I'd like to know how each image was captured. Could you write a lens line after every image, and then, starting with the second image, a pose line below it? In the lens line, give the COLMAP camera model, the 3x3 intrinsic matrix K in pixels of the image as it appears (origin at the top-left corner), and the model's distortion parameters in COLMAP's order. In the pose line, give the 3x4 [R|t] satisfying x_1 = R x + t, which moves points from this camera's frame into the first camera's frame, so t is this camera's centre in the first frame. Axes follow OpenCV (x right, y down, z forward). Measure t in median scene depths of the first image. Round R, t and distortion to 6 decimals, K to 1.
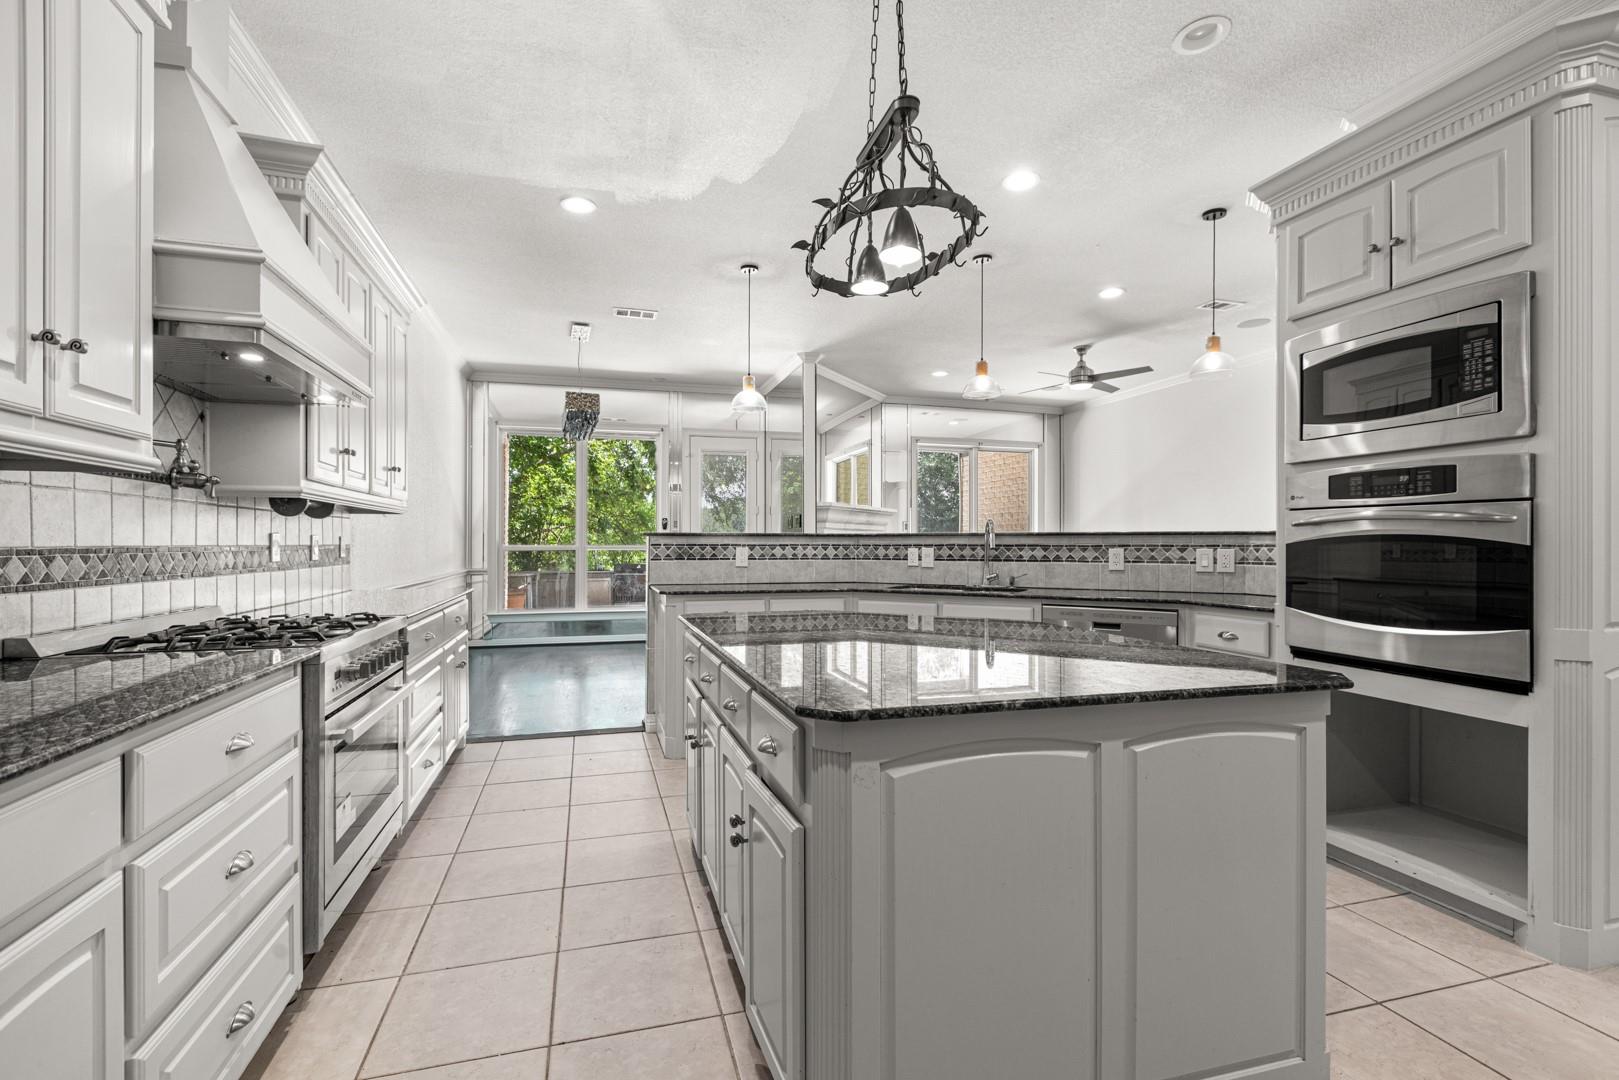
lens RADIAL K [[730.9, 0, 804.5], [0, 730.9, 536.6], [0, 0, 1]] dist [-0.001508, -0.000337]
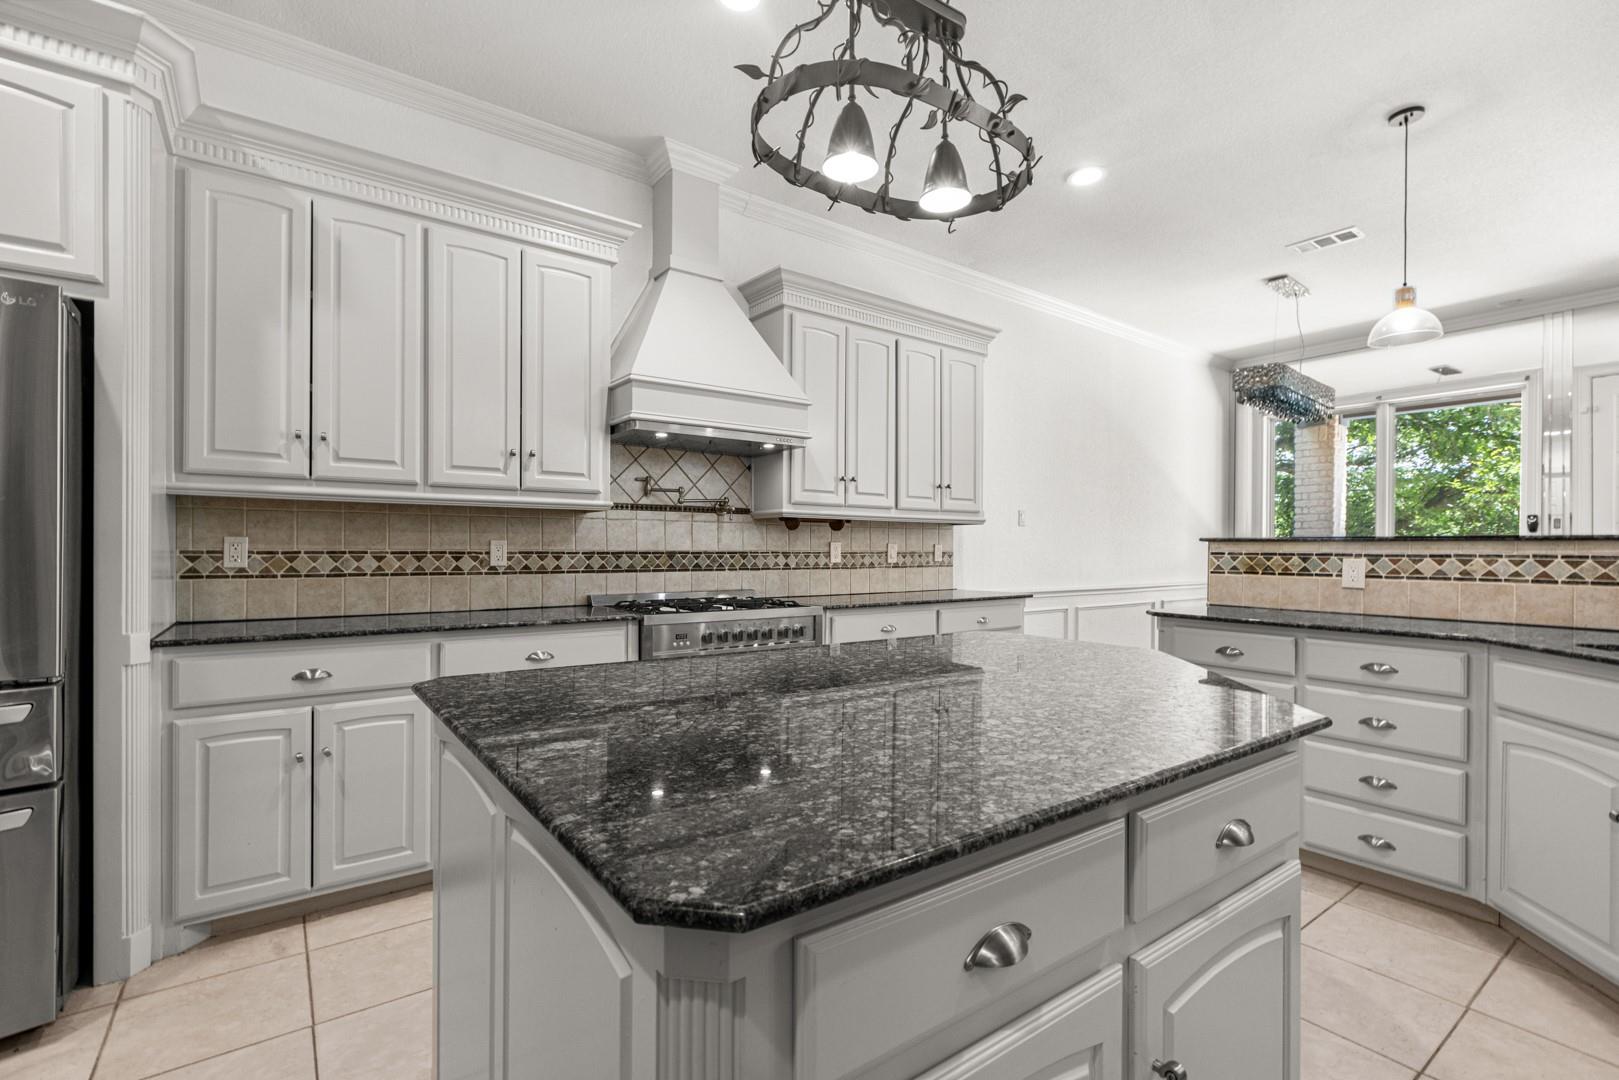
lens RADIAL K [[730.9, 0, 801.8], [0, 730.9, 547.7], [0, 0, 1]] dist [-0.001508, -0.000337]
pose [[0.327865, 0.000616, -0.944724, 0.372468], [0.004104, 0.999989, 0.002077, 0.001716], [0.944716, -0.004558, 0.327859, 0.320661]]
